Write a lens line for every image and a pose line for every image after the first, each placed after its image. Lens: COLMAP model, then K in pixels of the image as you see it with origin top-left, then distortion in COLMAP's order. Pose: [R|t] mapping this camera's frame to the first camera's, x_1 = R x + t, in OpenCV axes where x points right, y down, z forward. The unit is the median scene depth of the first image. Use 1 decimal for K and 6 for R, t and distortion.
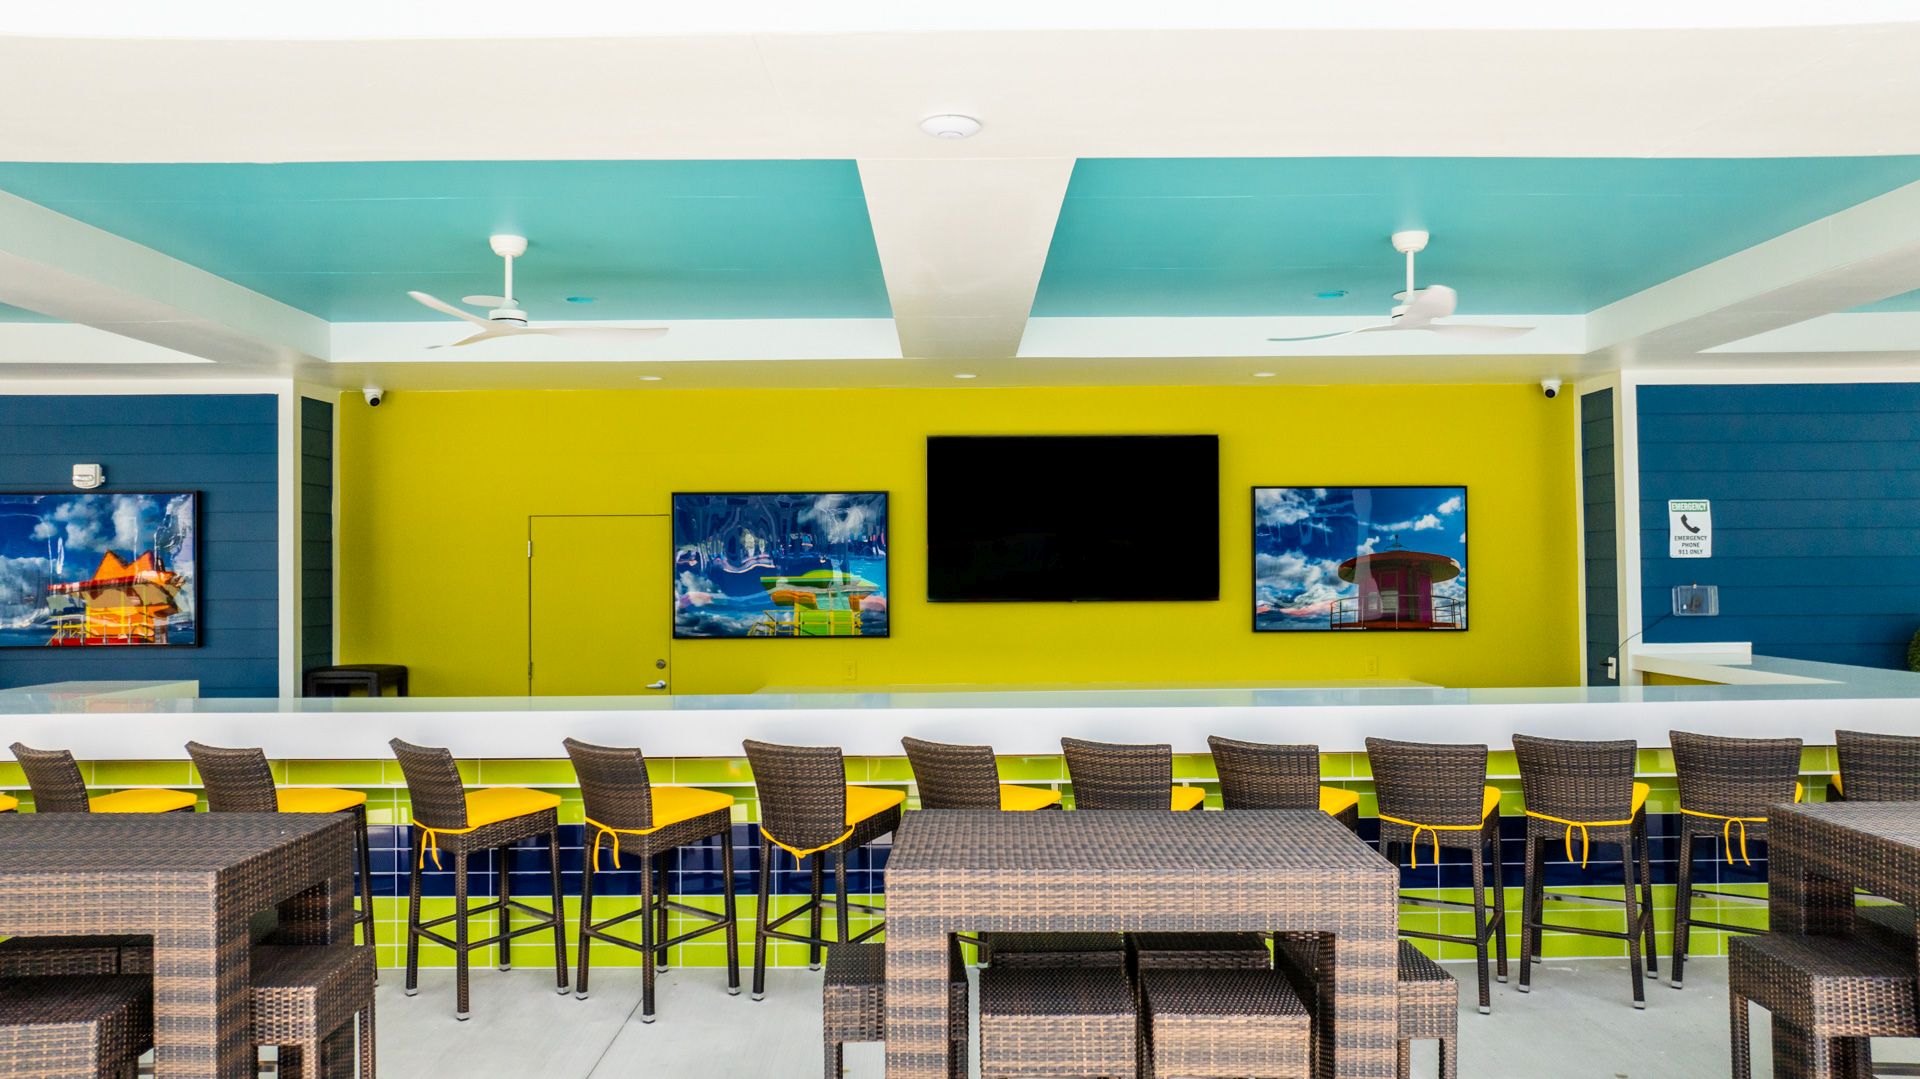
lens RADIAL K [[1351.8, 0, 959.6], [0, 1351.8, 543.6], [0, 0, 1]] dist [-0.000326, 0.006803]
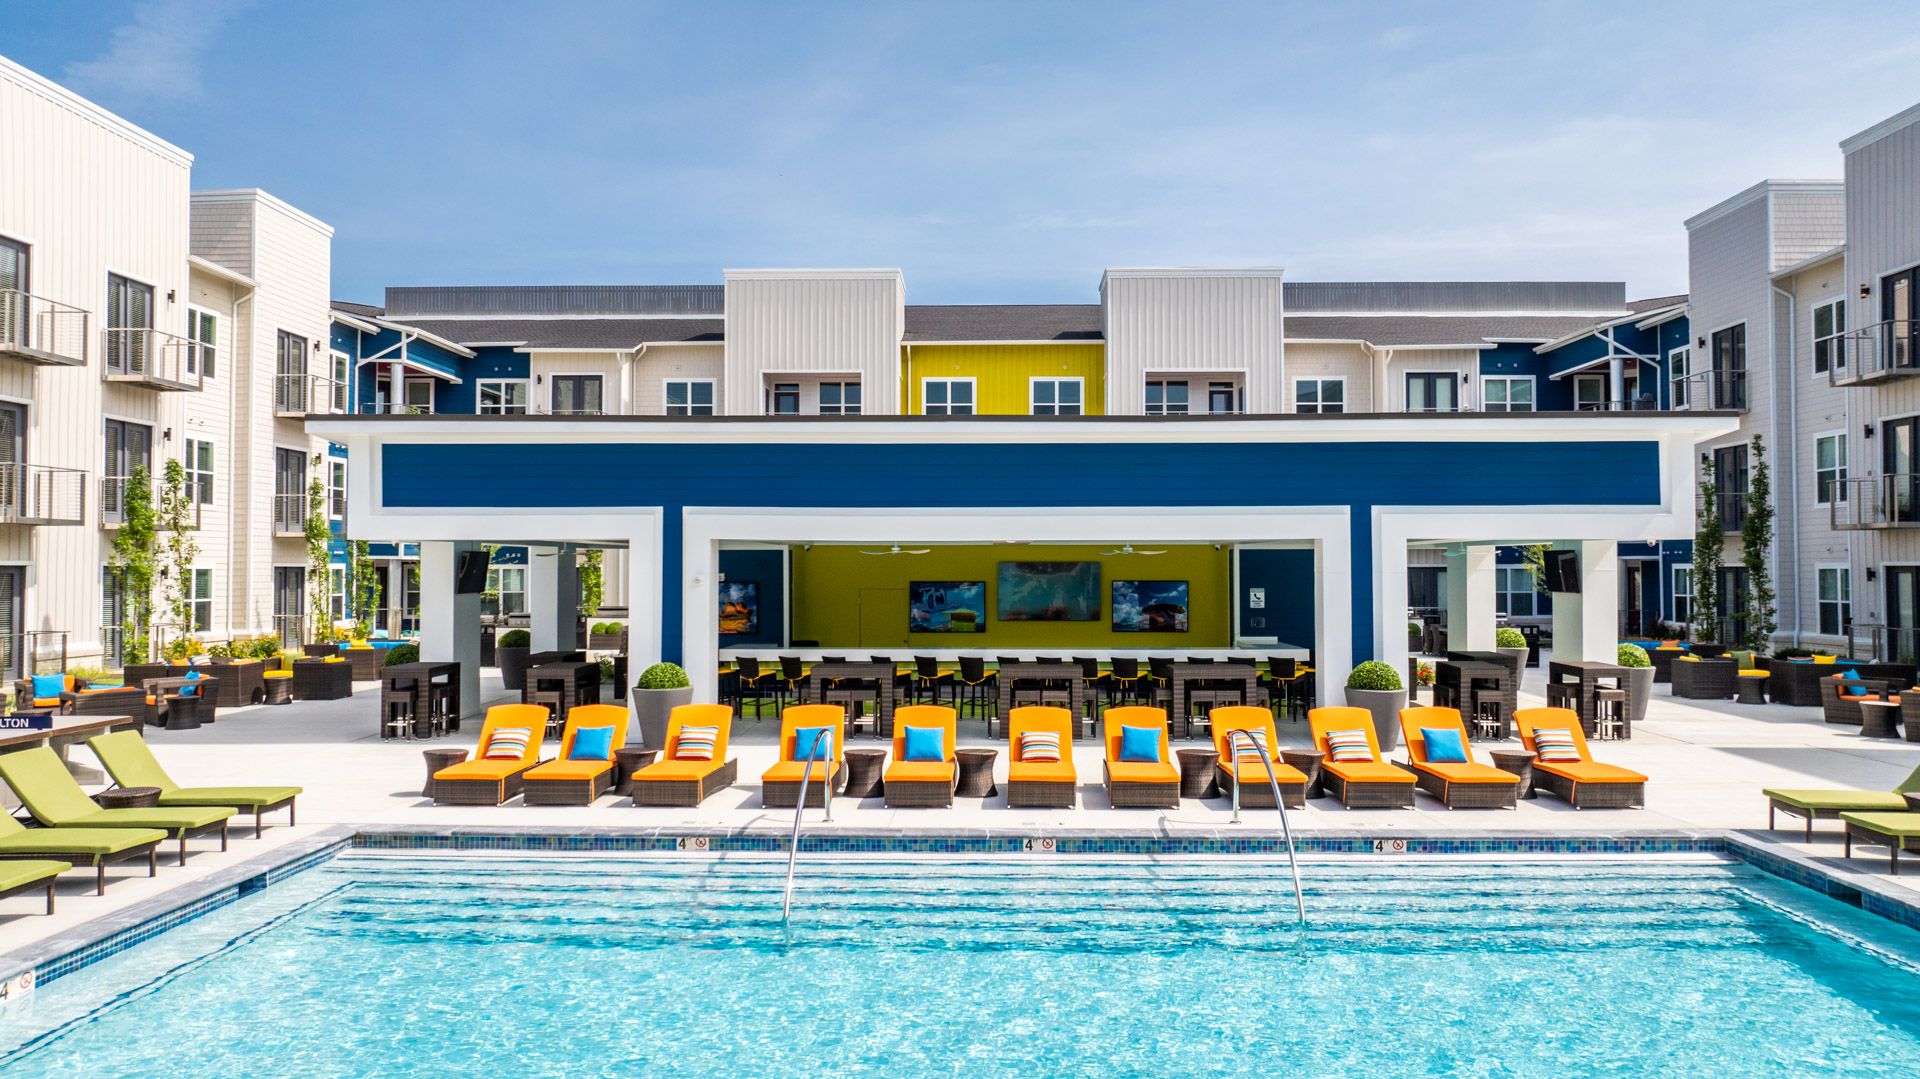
lens RADIAL K [[1351.8, 0, 964.8], [0, 1351.8, 537.9], [0, 0, 1]] dist [-0.000326, 0.006803]
pose [[0.999669, 0.006936, -0.024769, -0.024521], [-0.006980, 0.999974, -0.001694, -0.127348], [0.024756, 0.001867, 0.999692, -1.884655]]
